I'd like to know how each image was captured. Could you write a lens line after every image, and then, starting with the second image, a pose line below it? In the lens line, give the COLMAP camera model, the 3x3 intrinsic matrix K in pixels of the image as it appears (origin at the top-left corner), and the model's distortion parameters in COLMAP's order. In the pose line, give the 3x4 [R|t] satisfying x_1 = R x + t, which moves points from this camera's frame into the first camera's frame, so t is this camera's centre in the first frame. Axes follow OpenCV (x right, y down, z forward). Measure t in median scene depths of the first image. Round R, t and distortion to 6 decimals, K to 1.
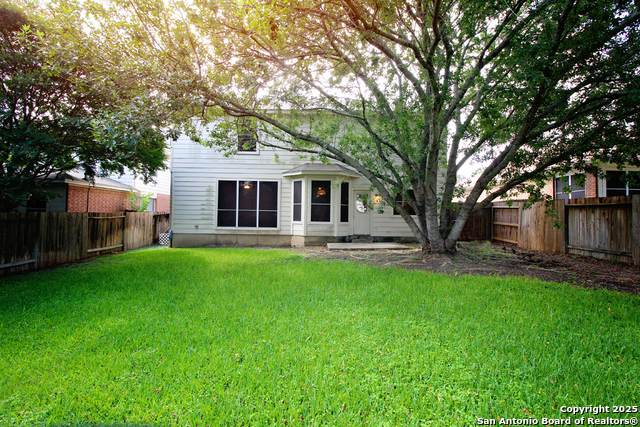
lens RADIAL K [[328.2, 0, 319.8], [0, 328.2, 212.9], [0, 0, 1]] dist [-0.001583, -0.000681]
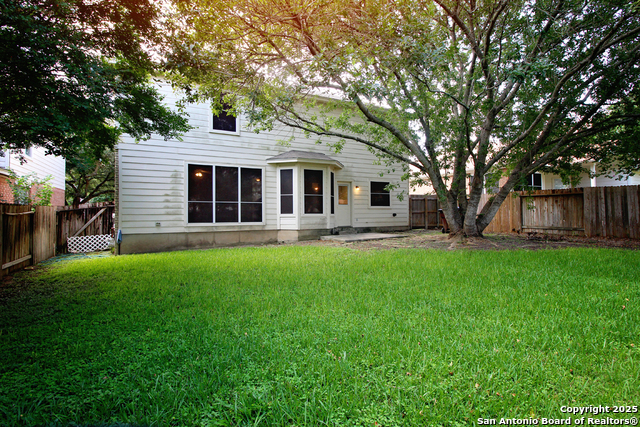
lens RADIAL K [[328.2, 0, 319.9], [0, 328.2, 212.5], [0, 0, 1]] dist [-0.001583, -0.000681]
pose [[0.883611, -0.018598, 0.467852, -0.400957], [0.015664, 0.999826, 0.010161, 0.013456], [-0.467960, -0.001650, 0.883748, 0.160632]]
